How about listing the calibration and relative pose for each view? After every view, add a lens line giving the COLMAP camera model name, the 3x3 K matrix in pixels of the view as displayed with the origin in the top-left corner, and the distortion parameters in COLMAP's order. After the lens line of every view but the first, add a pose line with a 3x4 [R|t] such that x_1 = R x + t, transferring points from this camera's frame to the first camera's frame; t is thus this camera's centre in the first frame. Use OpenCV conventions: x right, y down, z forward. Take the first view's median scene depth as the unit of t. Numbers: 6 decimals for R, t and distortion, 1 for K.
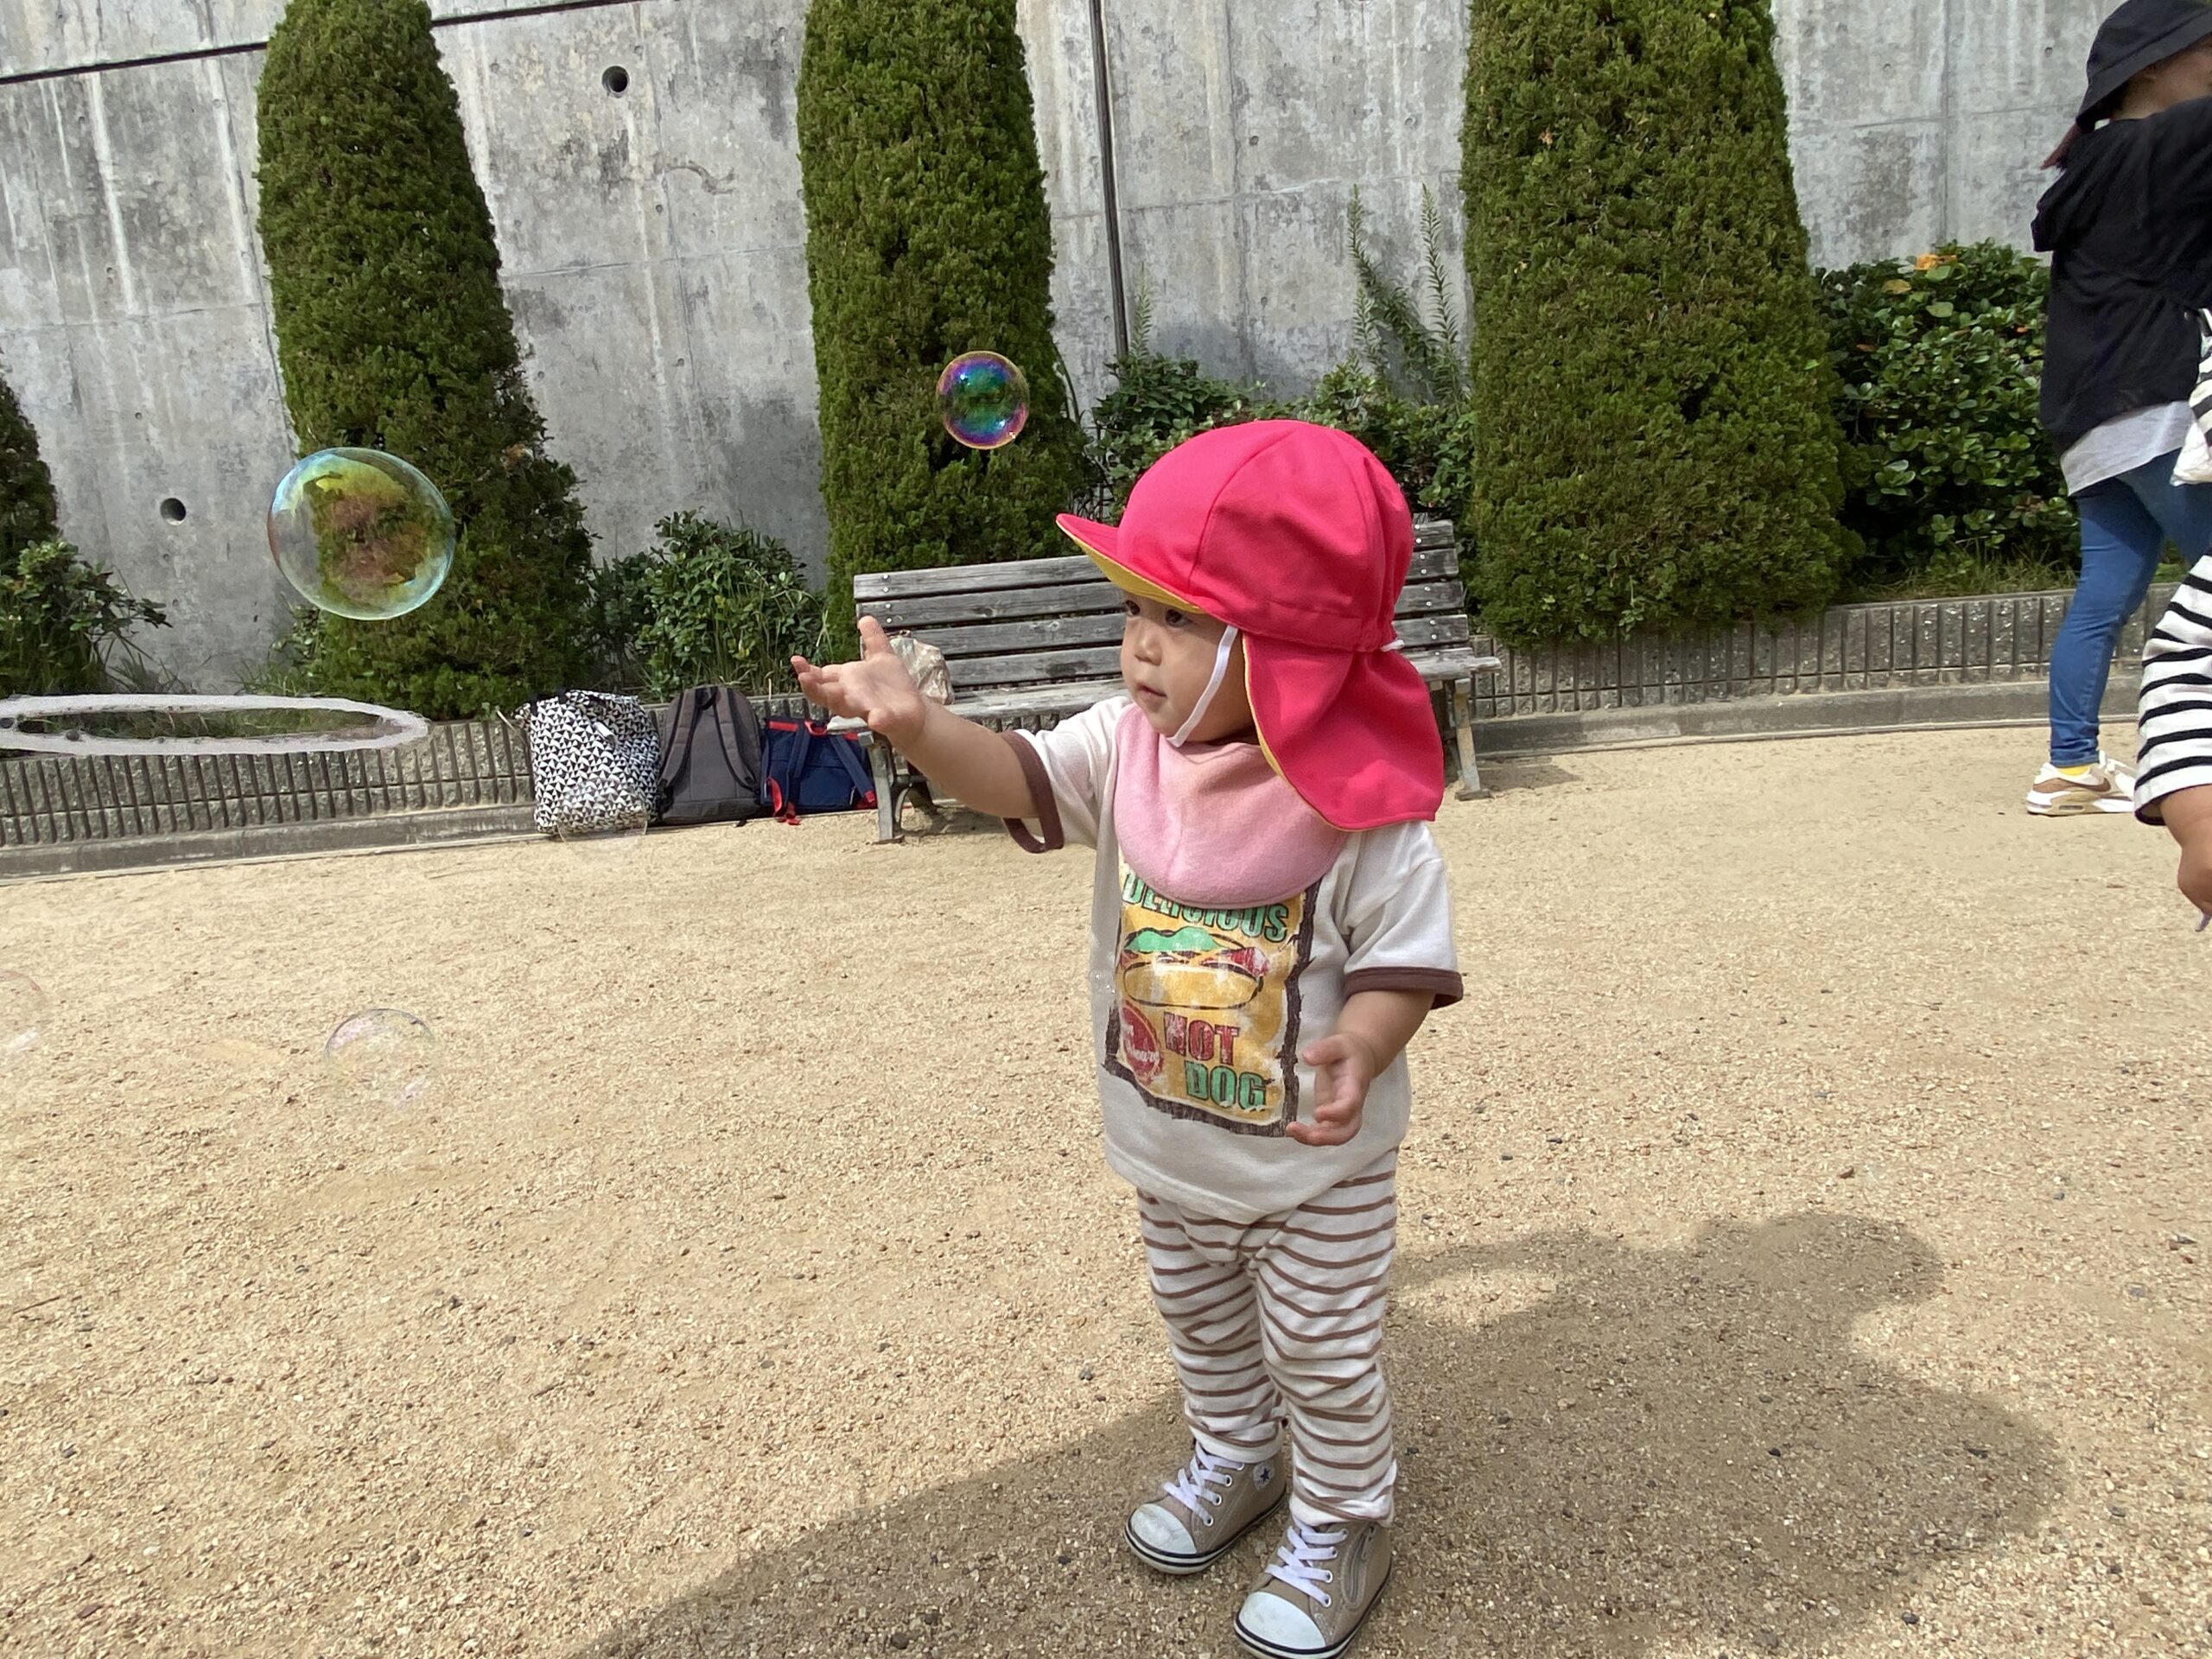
lens RADIAL K [[1454.9, 0, 1125.7], [0, 1454.9, 838.2], [0, 0, 1]] dist [0.100512, -0.119694]
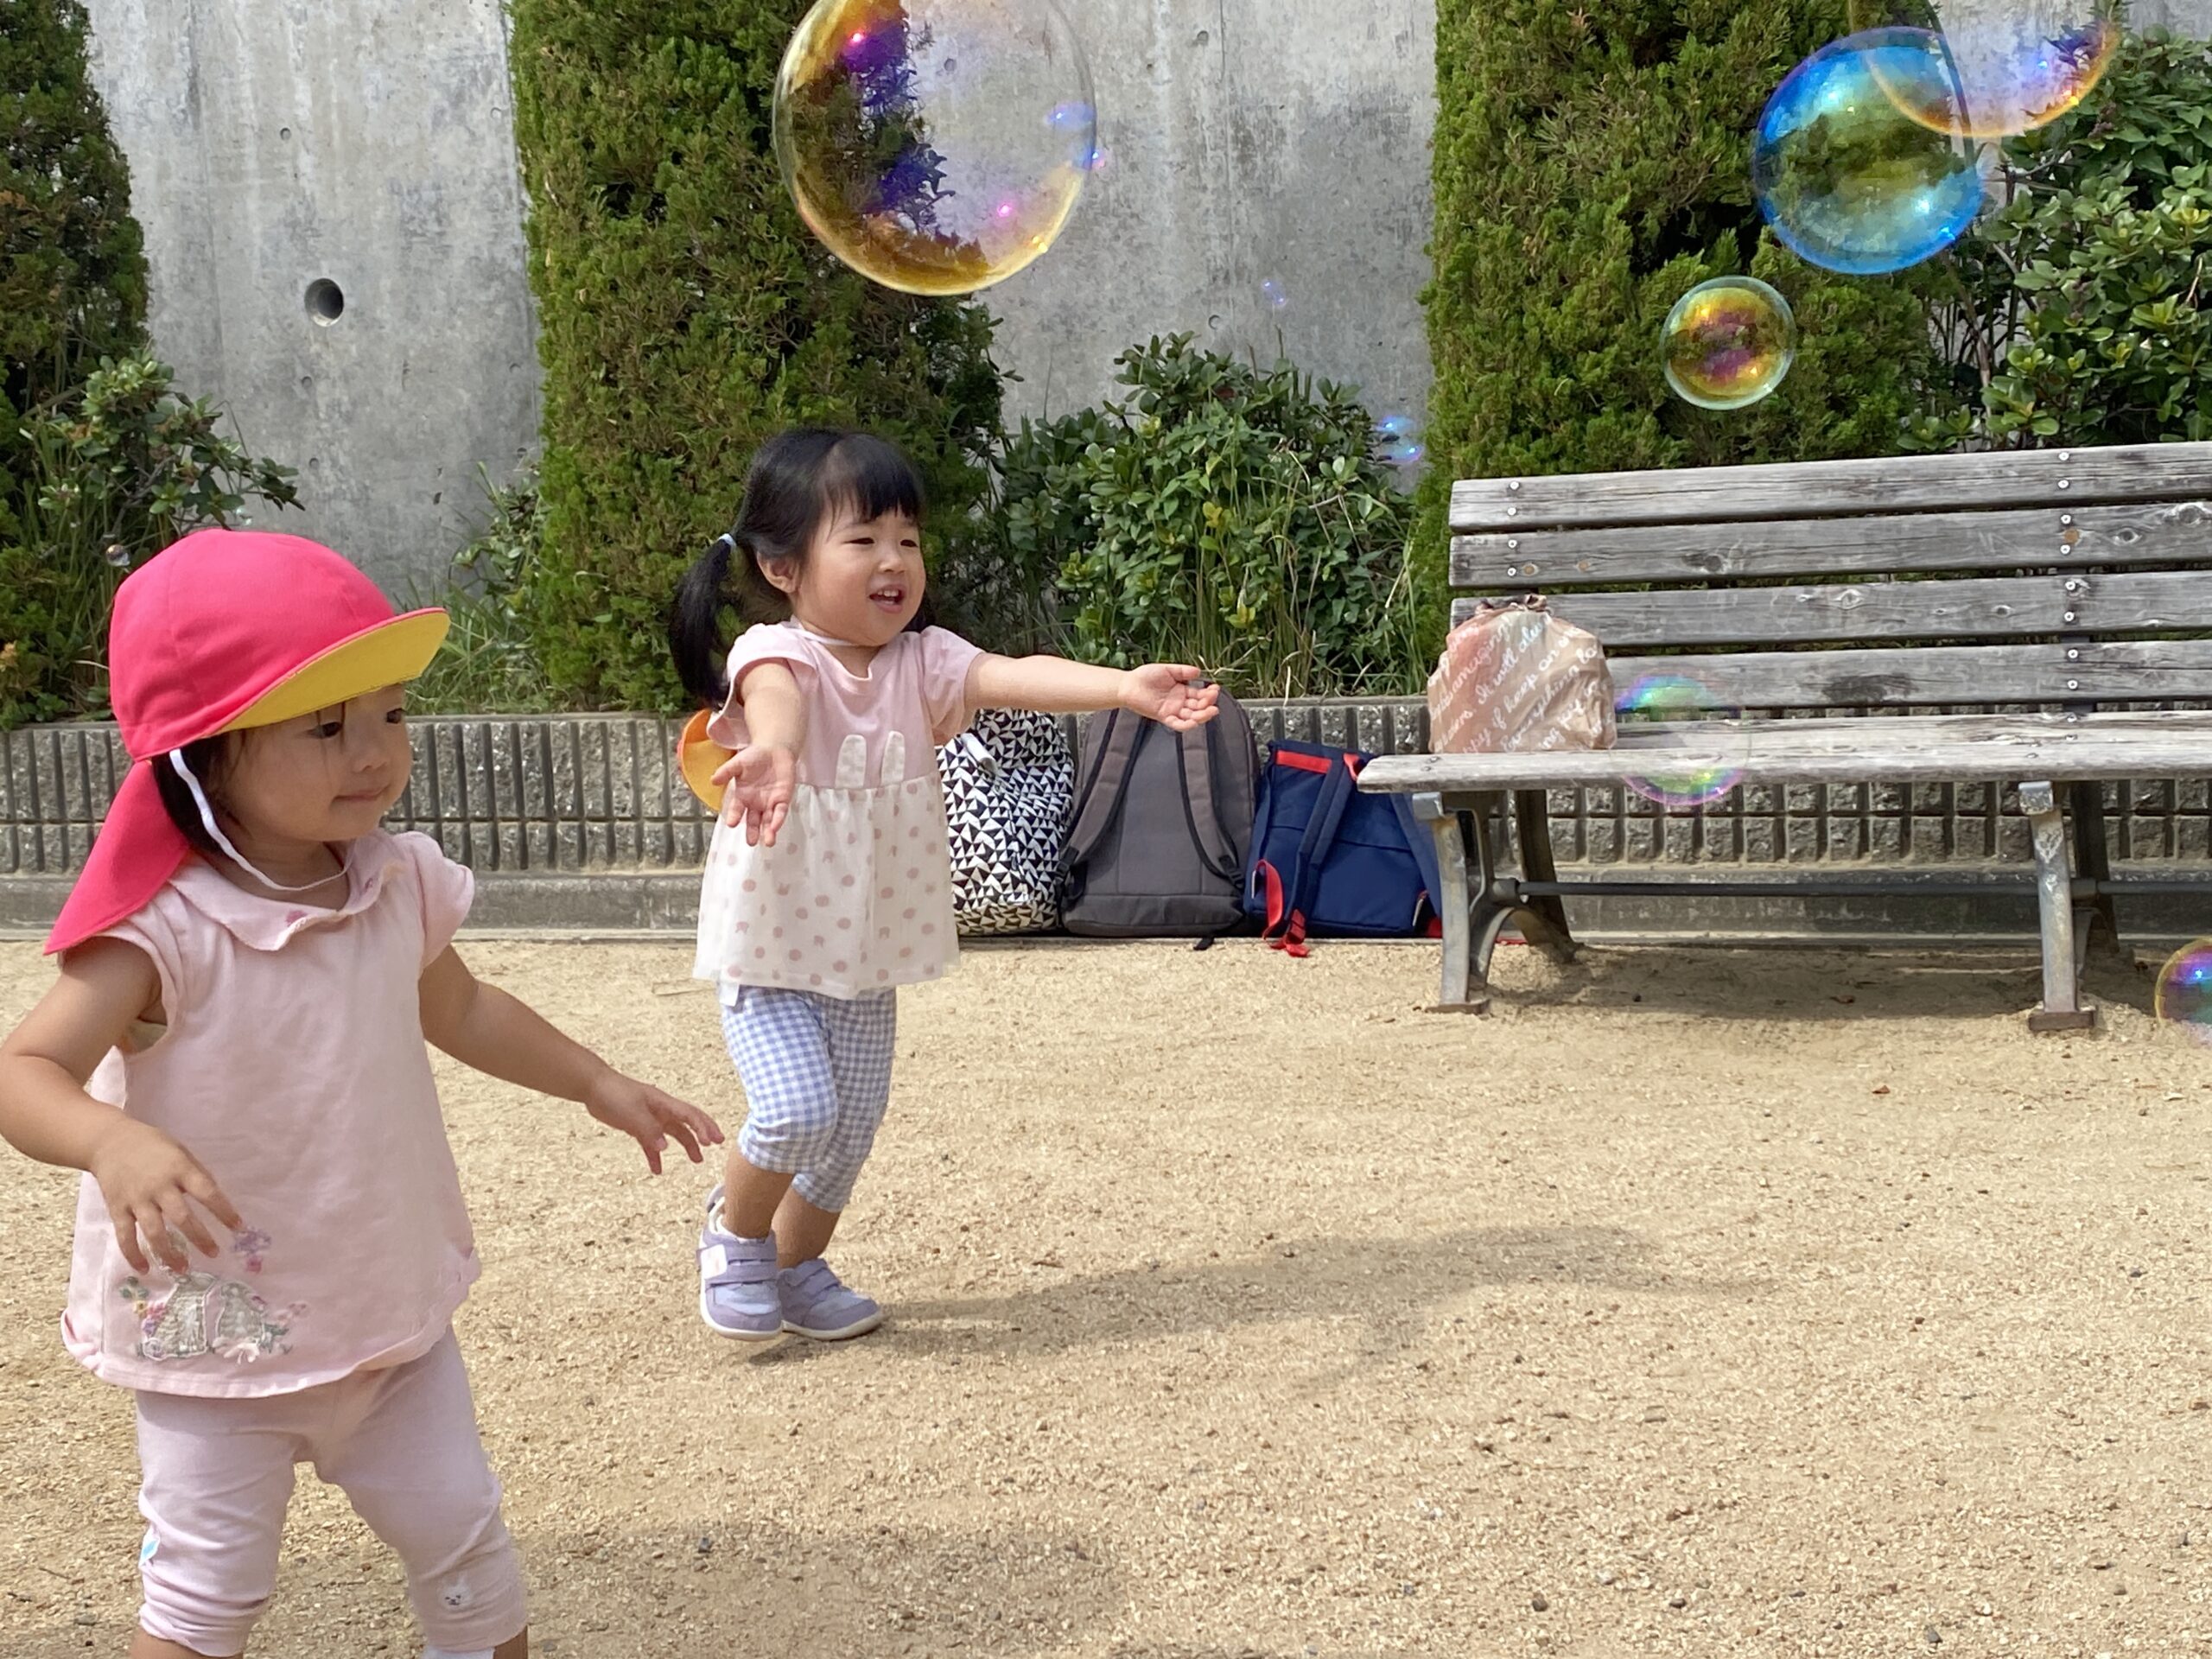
lens RADIAL K [[3259.9, 0, 1068.4], [0, 3259.9, 842.9], [0, 0, 1]] dist [0.264267, -0.968639]
pose [[0.941752, 0.077908, -0.327159, 0.063158], [-0.091714, 0.995420, -0.026961, -0.009563], [0.323560, 0.055395, 0.944585, -0.102703]]
